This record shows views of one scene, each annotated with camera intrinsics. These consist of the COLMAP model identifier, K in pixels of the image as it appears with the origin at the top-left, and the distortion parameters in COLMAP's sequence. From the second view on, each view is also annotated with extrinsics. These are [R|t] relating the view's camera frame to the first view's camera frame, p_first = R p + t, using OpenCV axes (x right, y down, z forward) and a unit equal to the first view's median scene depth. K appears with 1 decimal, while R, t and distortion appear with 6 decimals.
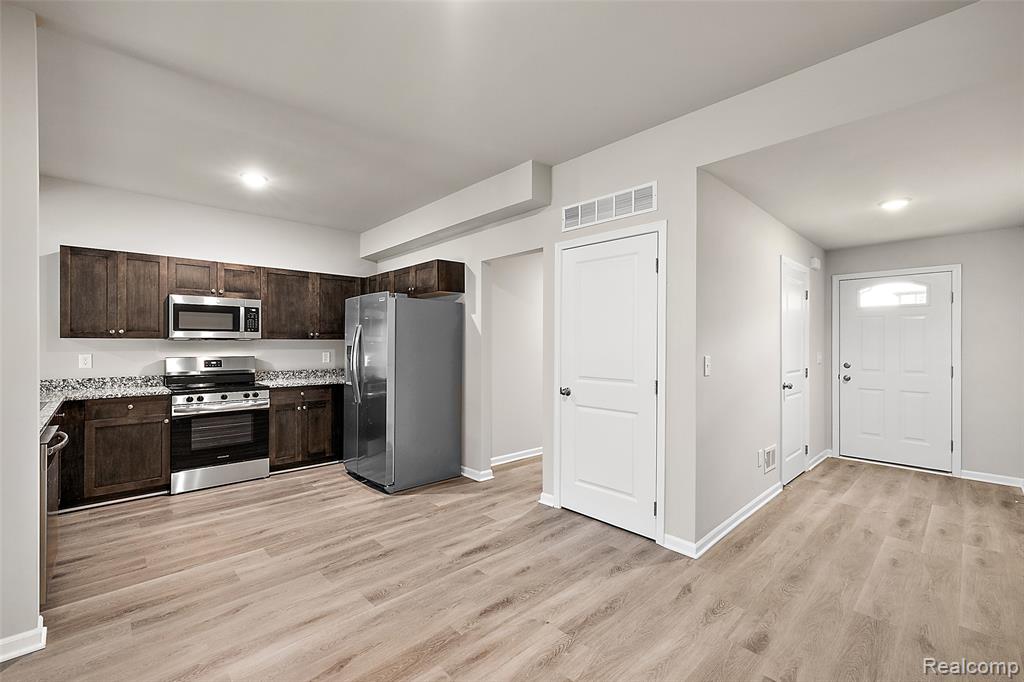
lens RADIAL K [[435.9, 0, 511.3], [0, 435.9, 344.4], [0, 0, 1]] dist [-0.000675, -0.000228]
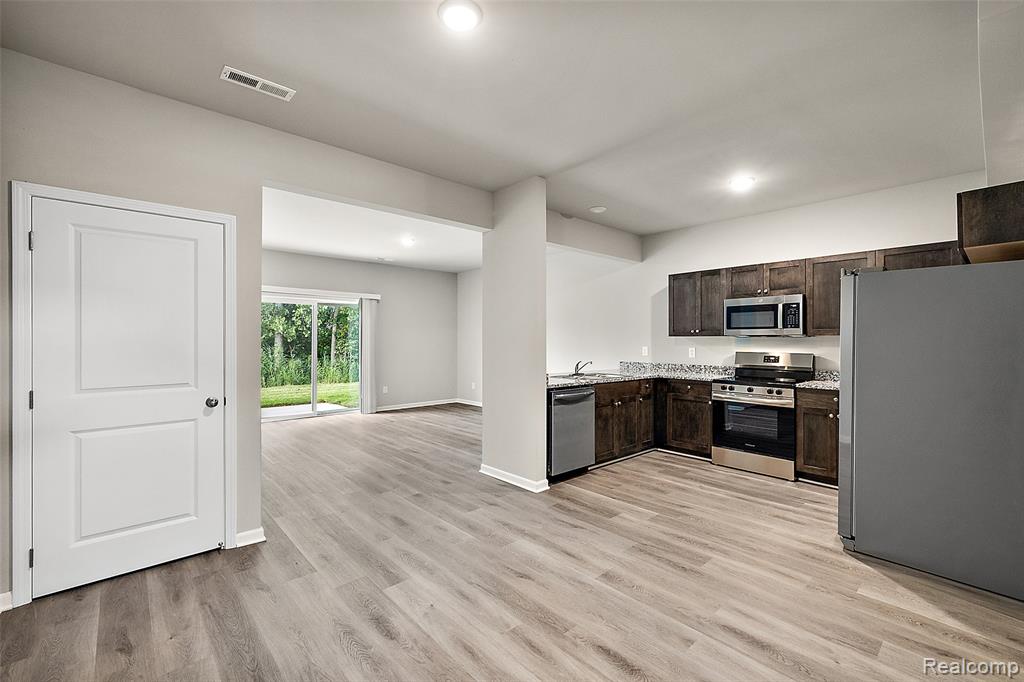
lens RADIAL K [[435.9, 0, 515.7], [0, 435.9, 337.9], [0, 0, 1]] dist [-0.000675, -0.000228]
pose [[-0.025181, -0.004568, -0.999672, 0.448116], [-0.003190, 0.999985, -0.004489, -0.000784], [0.999678, 0.003076, -0.025196, 0.464330]]
